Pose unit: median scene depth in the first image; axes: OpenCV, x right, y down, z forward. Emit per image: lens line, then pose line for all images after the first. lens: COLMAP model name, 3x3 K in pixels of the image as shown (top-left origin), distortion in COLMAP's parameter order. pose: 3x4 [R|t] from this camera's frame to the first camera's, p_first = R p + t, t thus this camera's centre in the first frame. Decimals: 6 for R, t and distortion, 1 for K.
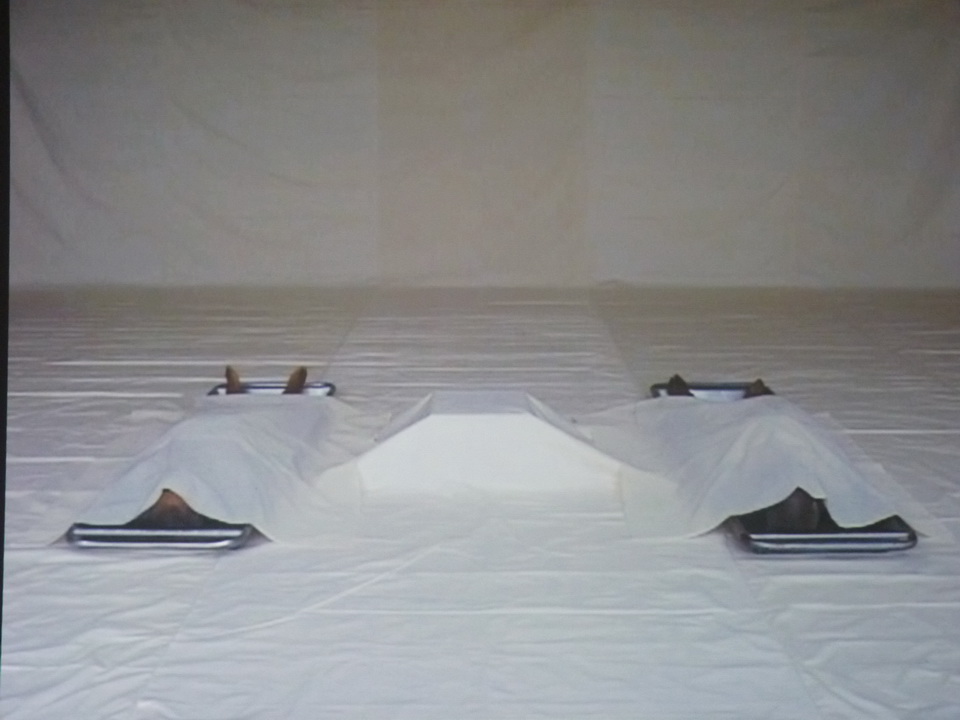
lens RADIAL K [[1378.6, 0, 480.0], [0, 1378.6, 360.0], [0, 0, 1]] dist [0.001081, 0.028707]
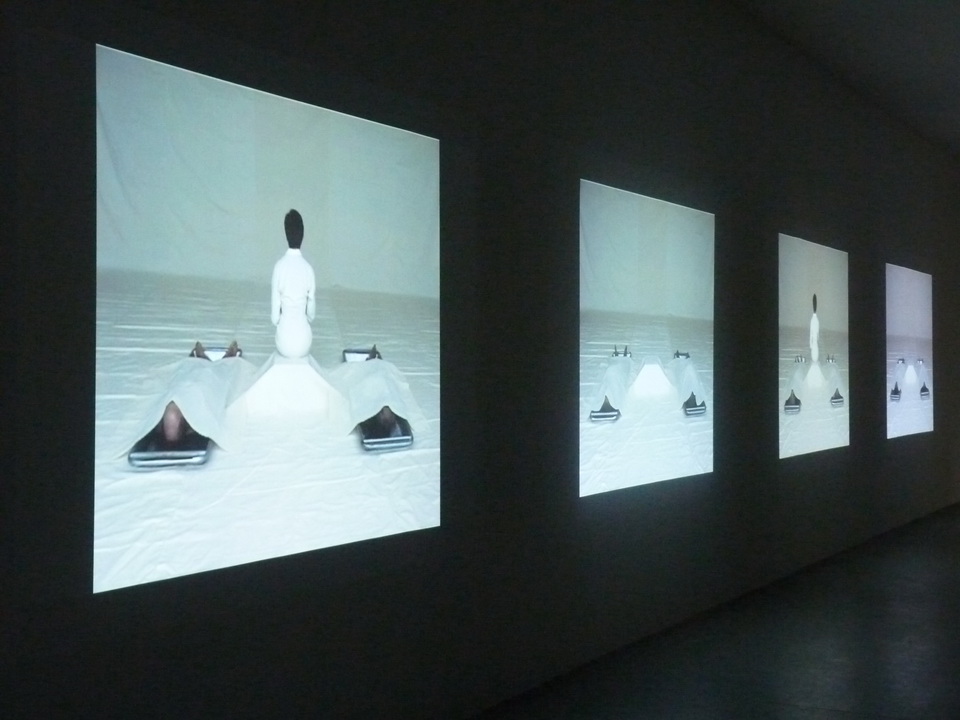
lens RADIAL K [[1542.9, 0, 480.0], [0, 1542.9, 360.0], [0, 0, 1]] dist [0.002328, 0.005224]
pose [[0.461009, 0.006070, 0.887375, -1.520489], [-0.036336, 0.999267, 0.012042, 0.004178], [-0.886651, -0.037795, 0.460891, -0.023024]]
